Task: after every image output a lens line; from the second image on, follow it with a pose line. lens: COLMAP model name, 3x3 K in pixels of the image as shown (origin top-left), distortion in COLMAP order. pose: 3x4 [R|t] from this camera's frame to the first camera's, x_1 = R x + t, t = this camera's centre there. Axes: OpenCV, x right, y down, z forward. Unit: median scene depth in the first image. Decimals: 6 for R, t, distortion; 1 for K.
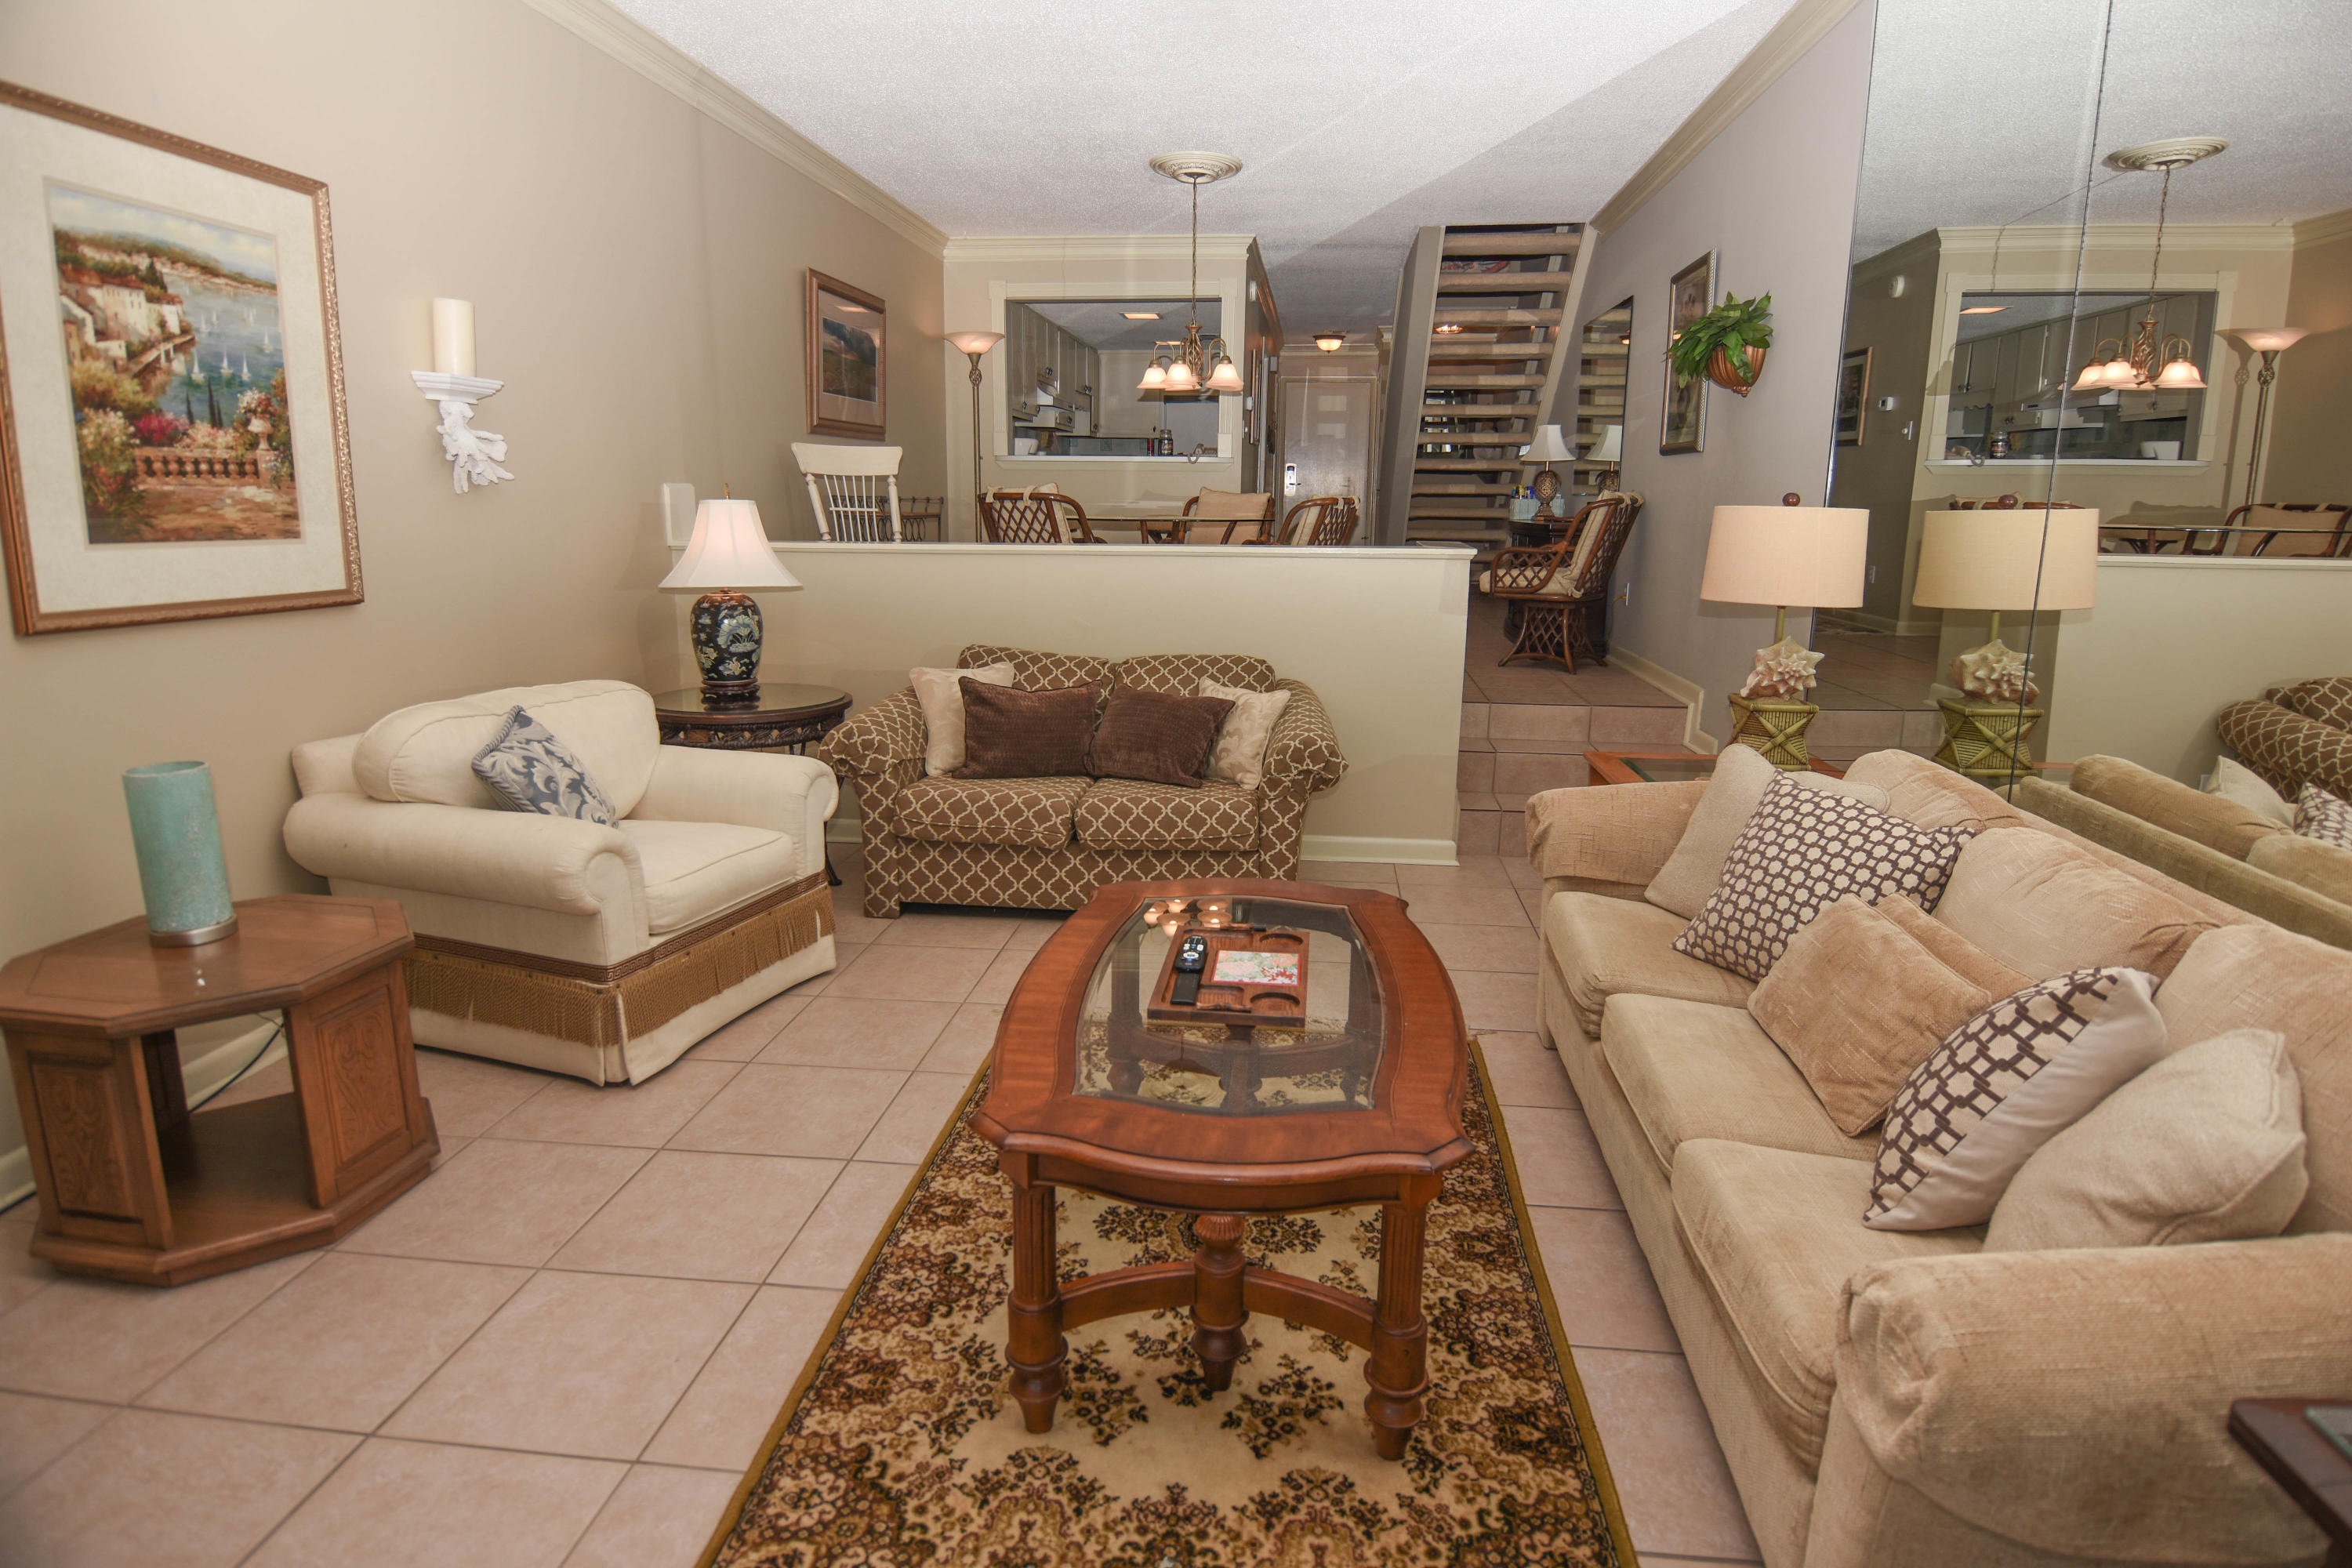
lens RADIAL K [[1243.3, 0, 1196.4], [0, 1243.3, 749.3], [0, 0, 1]] dist [0.004866, -0.020925]
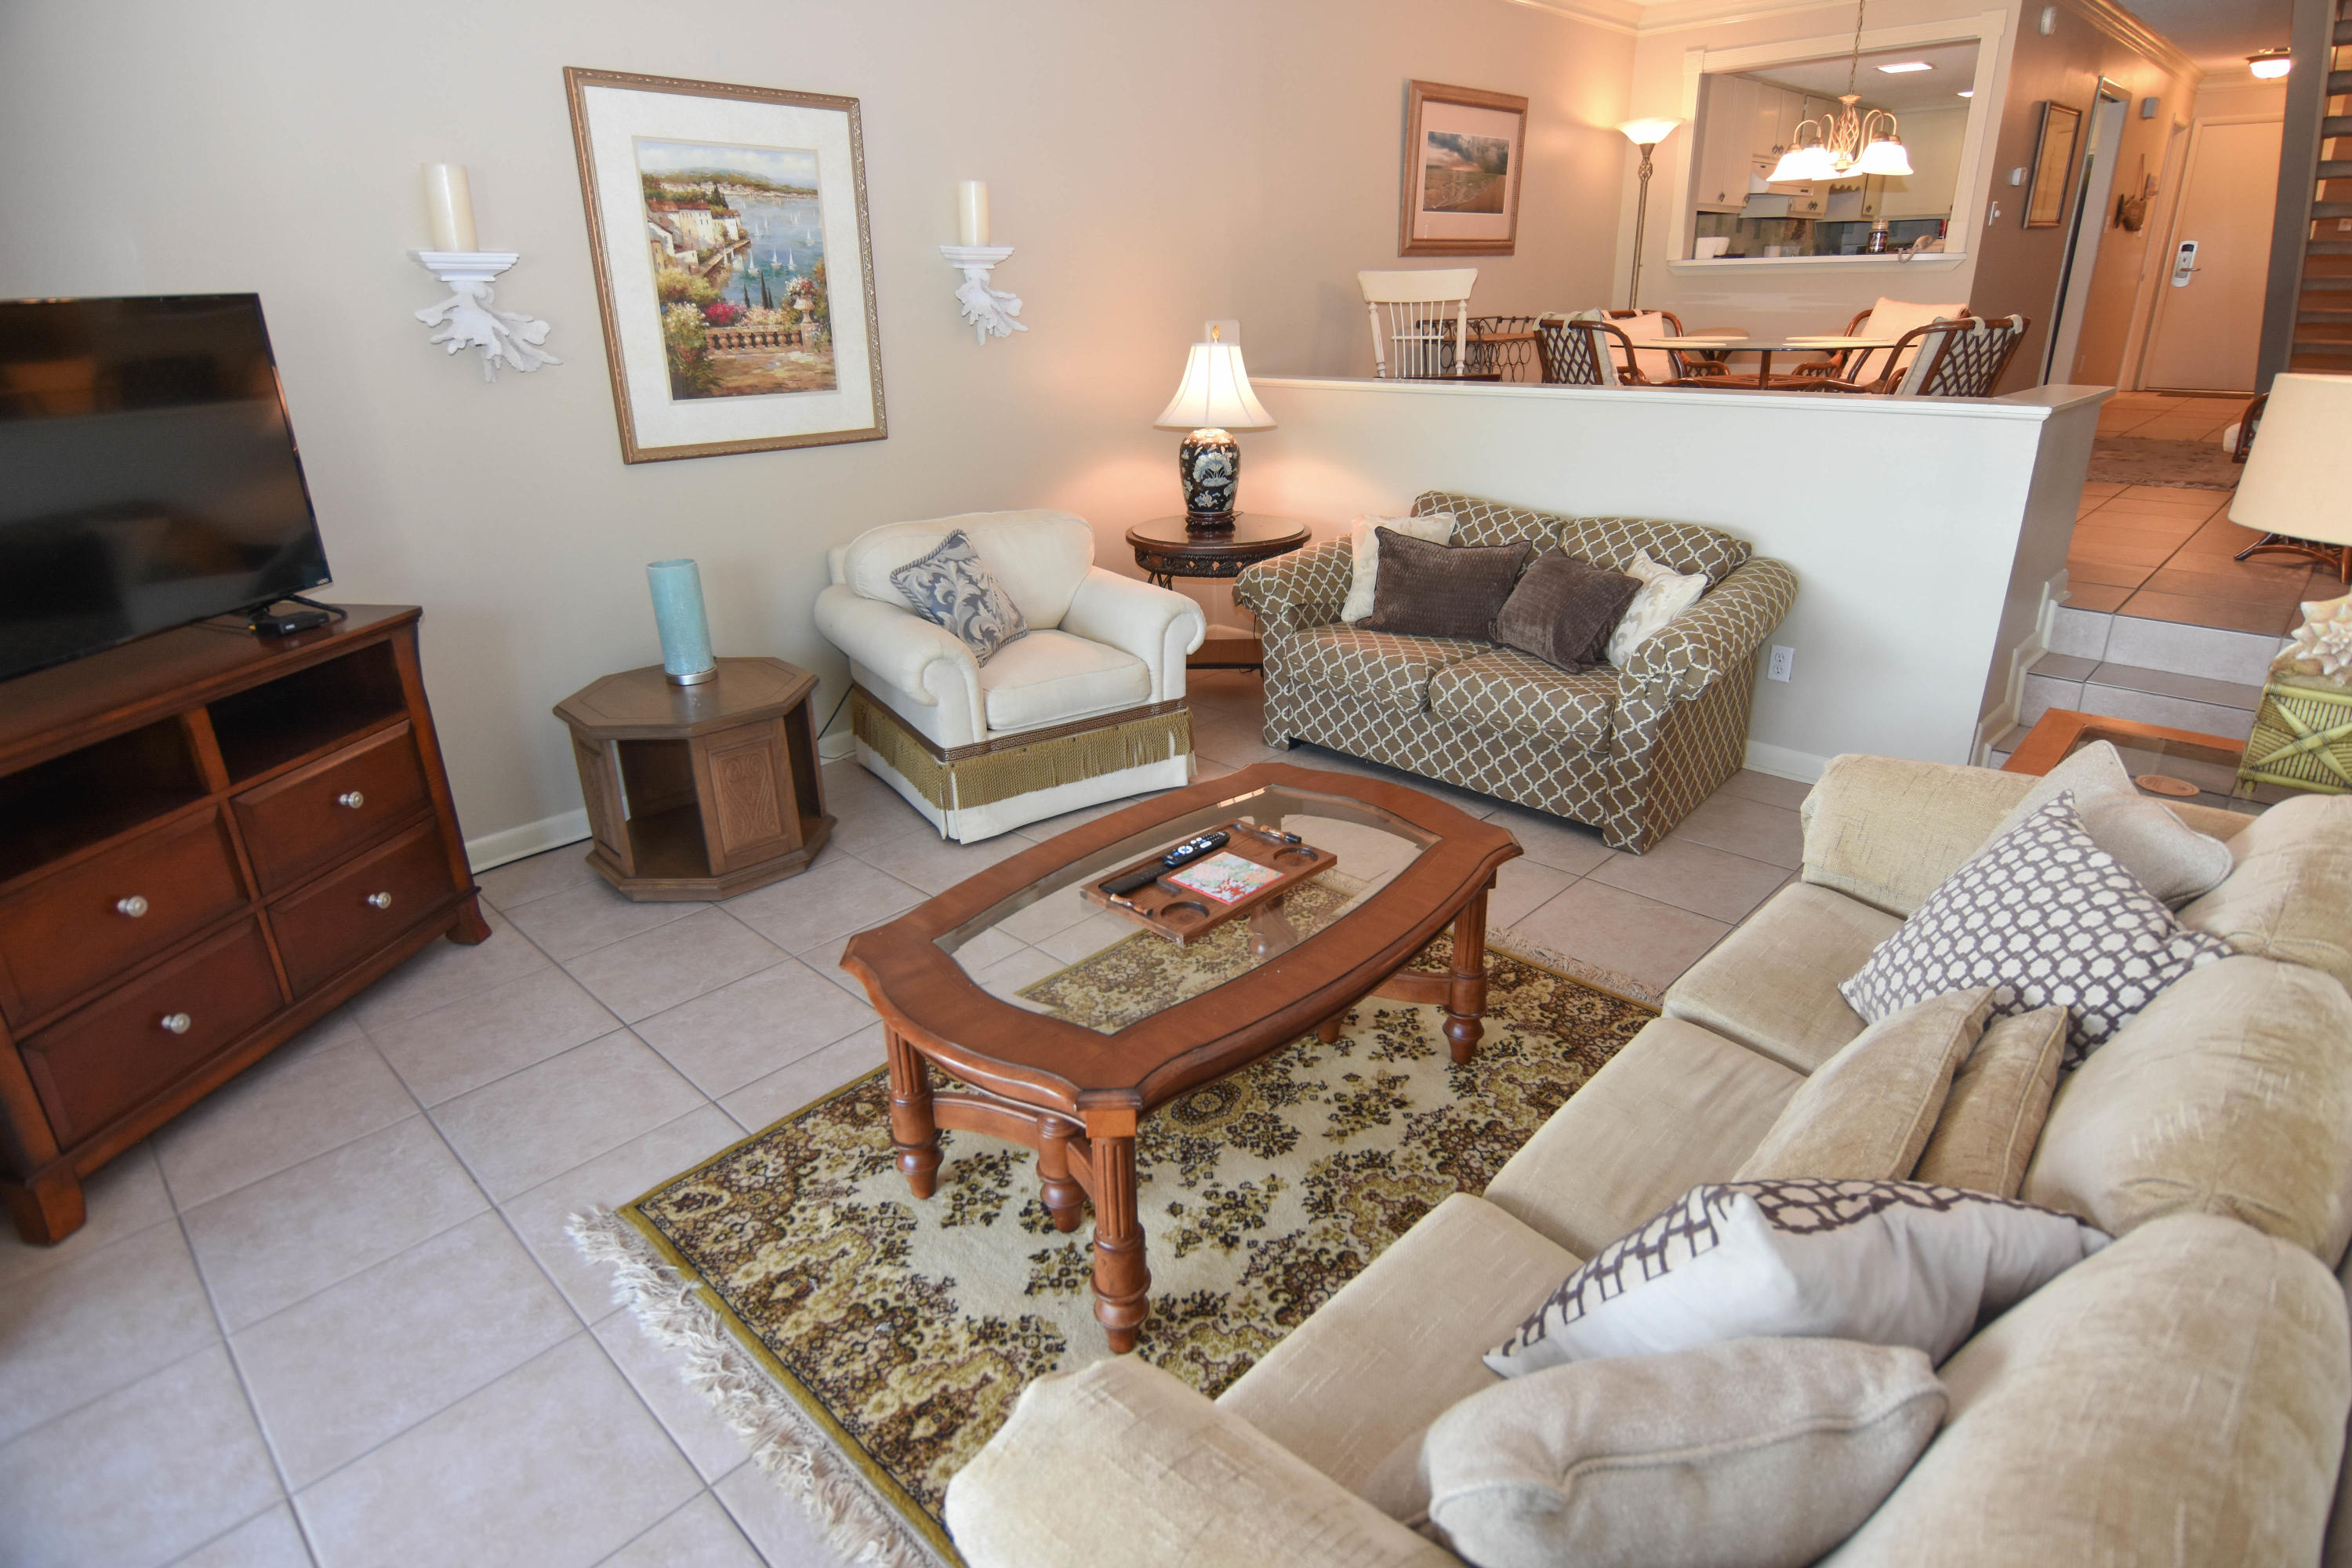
lens RADIAL K [[1243.3, 0, 1196.4], [0, 1243.3, 749.3], [0, 0, 1]] dist [0.004866, -0.020925]
pose [[0.787675, 0.188986, -0.586390, 0.467915], [-0.092765, 0.977320, 0.190371, -0.089223], [0.609068, -0.095554, 0.787341, 0.159647]]
